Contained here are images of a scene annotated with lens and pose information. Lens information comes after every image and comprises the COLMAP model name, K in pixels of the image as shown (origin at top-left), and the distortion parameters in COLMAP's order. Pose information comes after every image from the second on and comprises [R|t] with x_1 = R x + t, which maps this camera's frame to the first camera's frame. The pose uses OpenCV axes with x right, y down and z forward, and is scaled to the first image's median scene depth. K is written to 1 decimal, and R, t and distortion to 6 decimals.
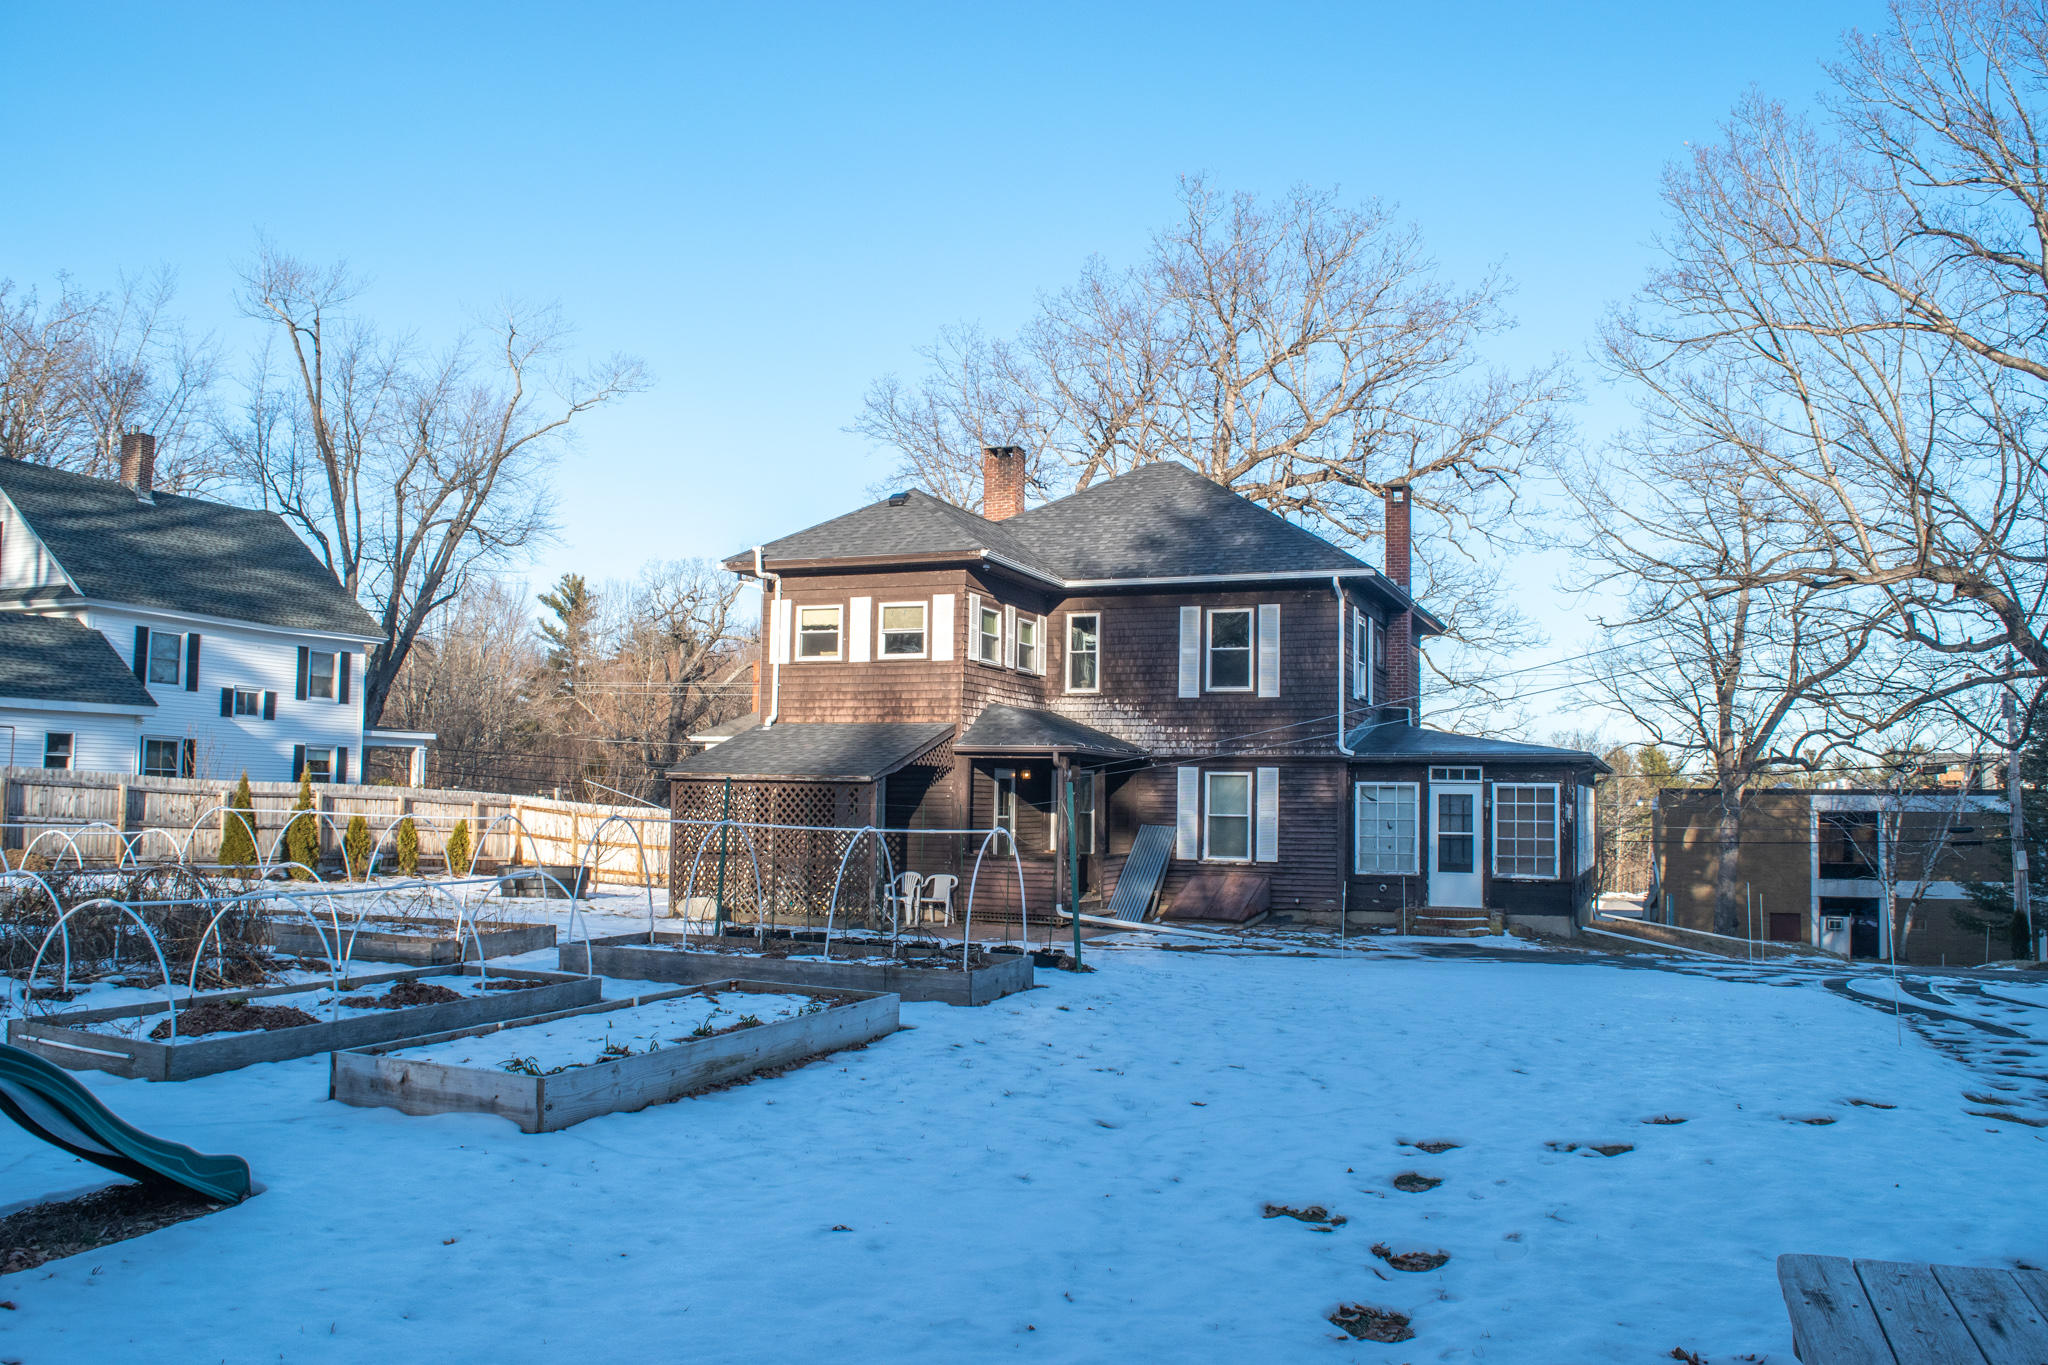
lens RADIAL K [[1605.7, 0, 1024.0], [0, 1605.7, 682.5], [0, 0, 1]] dist [-0.090383, -0.000795]
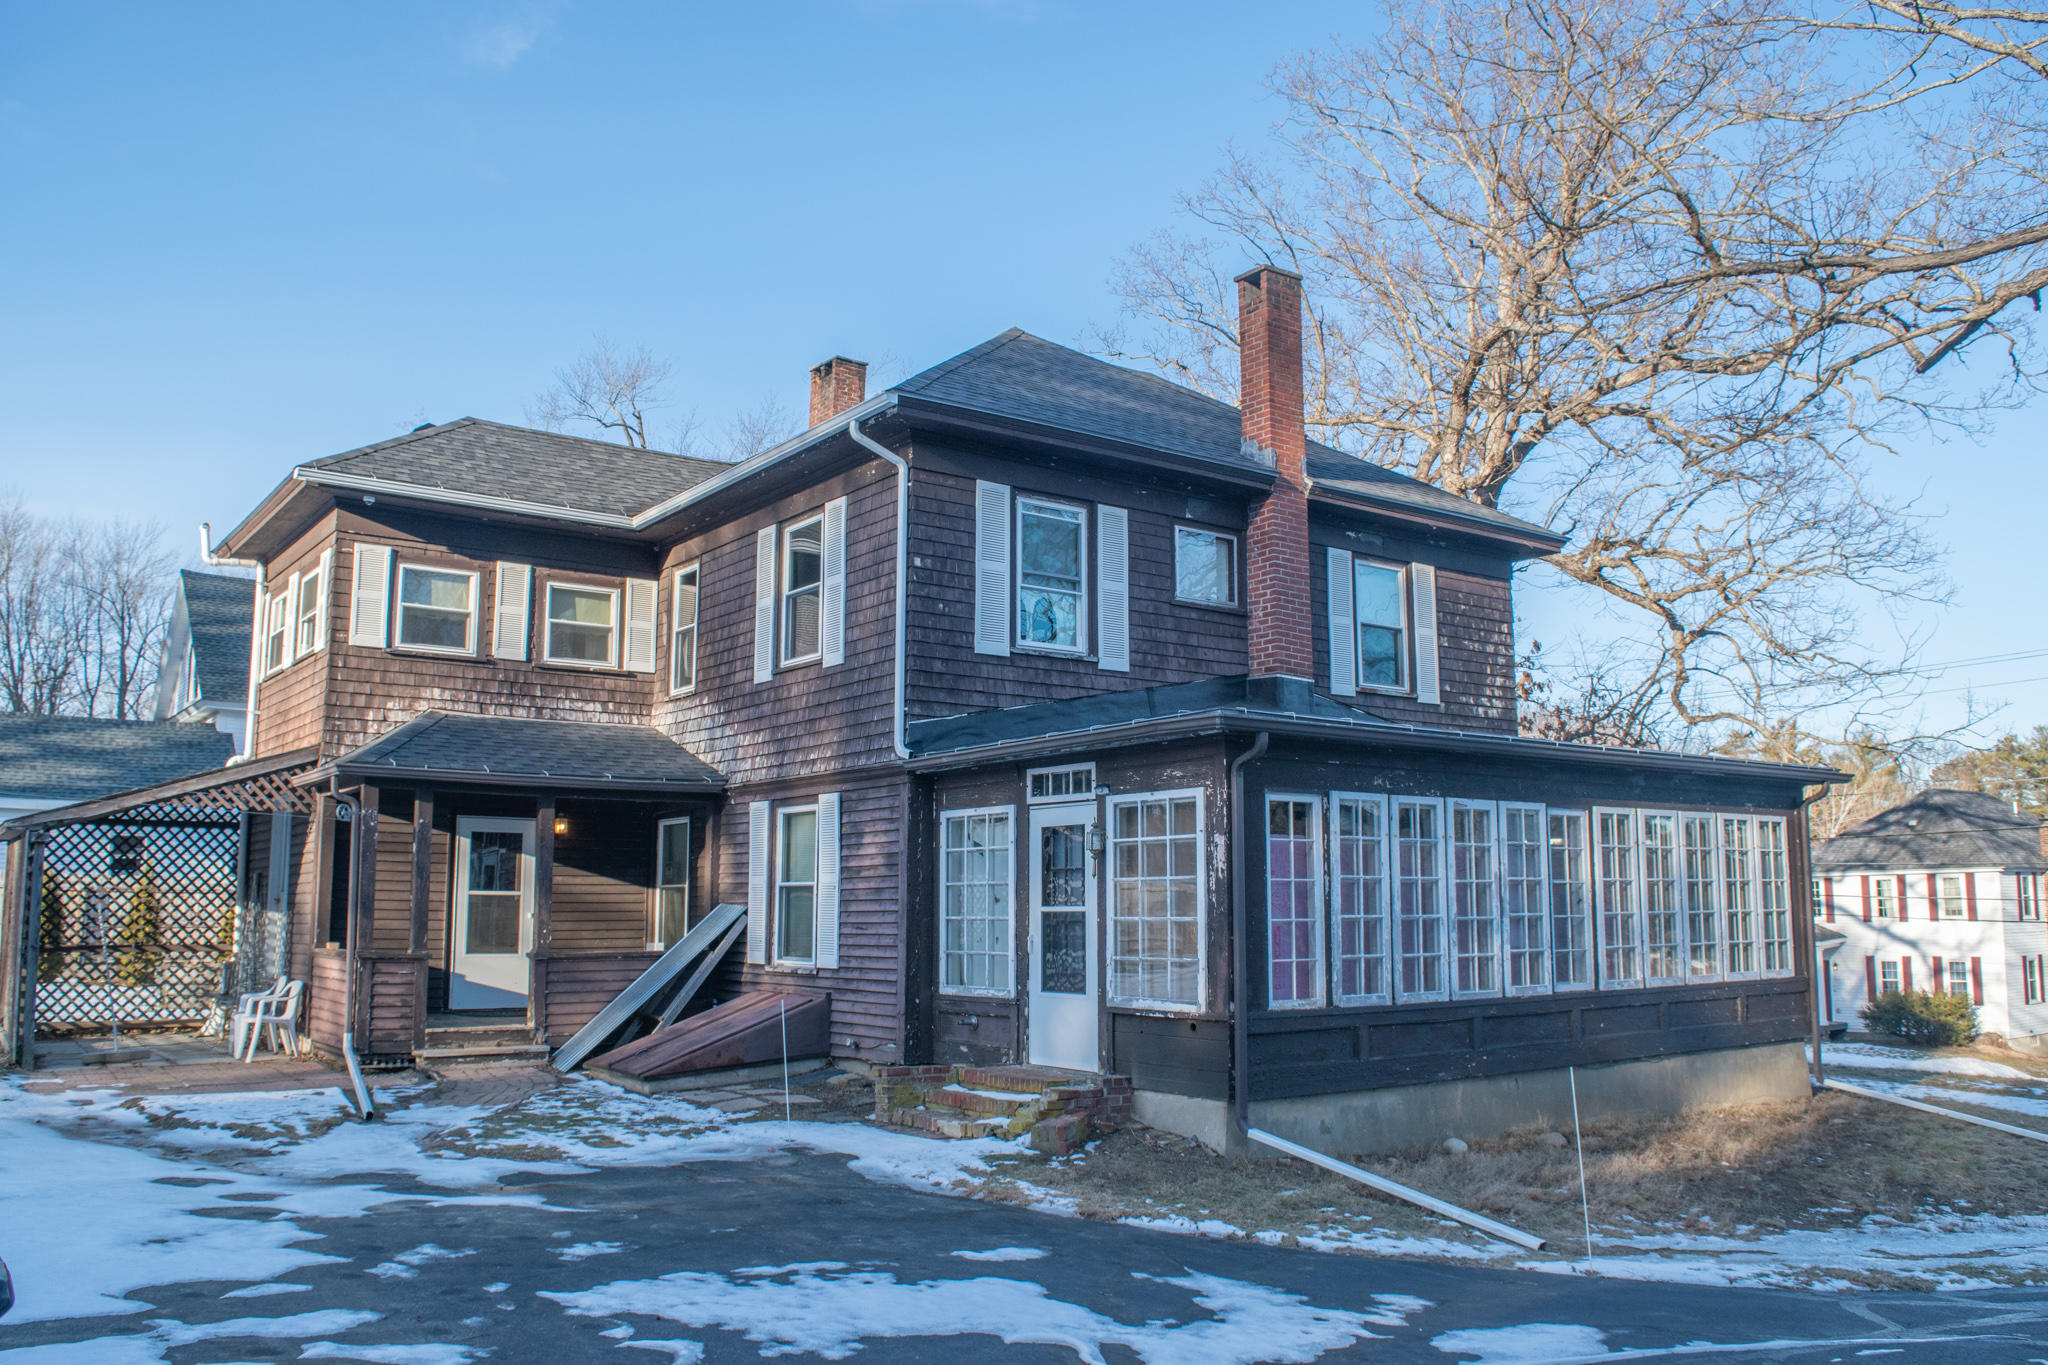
lens RADIAL K [[1605.7, 0, 1024.0], [0, 1605.7, 682.5], [0, 0, 1]] dist [-0.090383, -0.000795]
pose [[0.847451, -0.092856, -0.522689, 0.499841], [0.057520, 0.994848, -0.083476, 0.065186], [0.527748, 0.040676, 0.848427, 0.573693]]
